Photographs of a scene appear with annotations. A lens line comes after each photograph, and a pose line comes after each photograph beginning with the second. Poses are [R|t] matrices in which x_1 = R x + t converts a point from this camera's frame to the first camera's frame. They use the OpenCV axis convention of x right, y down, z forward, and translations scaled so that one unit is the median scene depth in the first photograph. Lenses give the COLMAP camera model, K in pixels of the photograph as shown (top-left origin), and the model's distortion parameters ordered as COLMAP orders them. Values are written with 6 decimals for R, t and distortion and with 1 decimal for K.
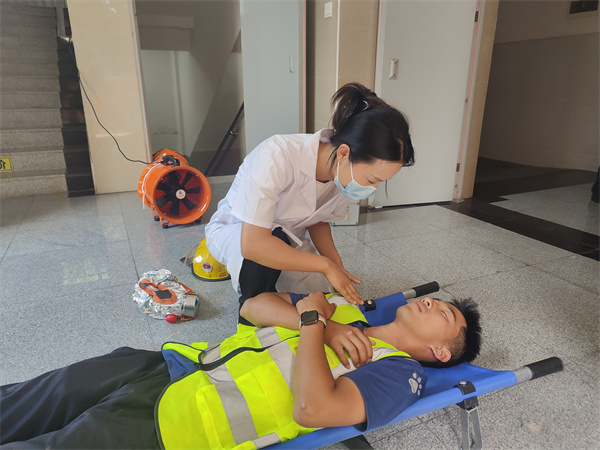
lens RADIAL K [[418.7, 0, 299.9], [0, 418.7, 227.1], [0, 0, 1]] dist [-0.002953, 0.011936]
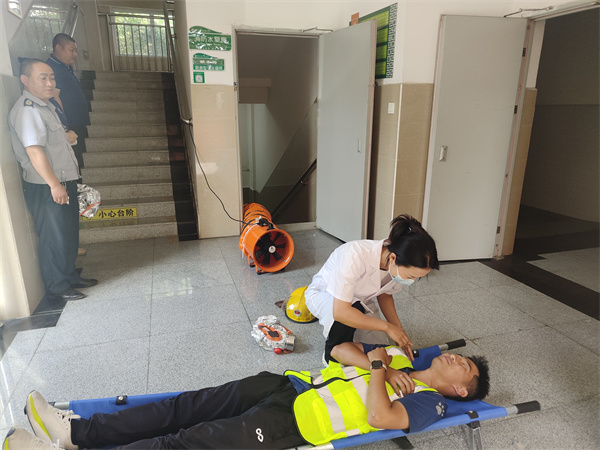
lens RADIAL K [[418.7, 0, 297.4], [0, 418.7, 224.1], [0, 0, 1]] dist [-0.002953, 0.011936]
pose [[0.990962, 0.037993, -0.128647, -0.052368], [-0.044327, 0.997923, -0.046737, -0.133324], [0.126604, 0.052017, 0.990588, -0.393954]]
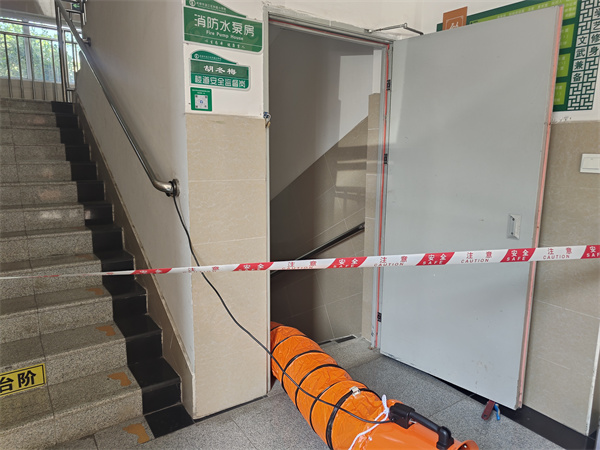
lens RADIAL K [[418.7, 0, 298.8], [0, 418.7, 224.1], [0, 0, 1]] dist [-0.002953, 0.011936]
pose [[0.986680, -0.018841, 0.161577, -0.750909], [0.042823, 0.988319, -0.146258, -0.470341], [-0.156934, 0.151229, 0.975962, 0.560789]]
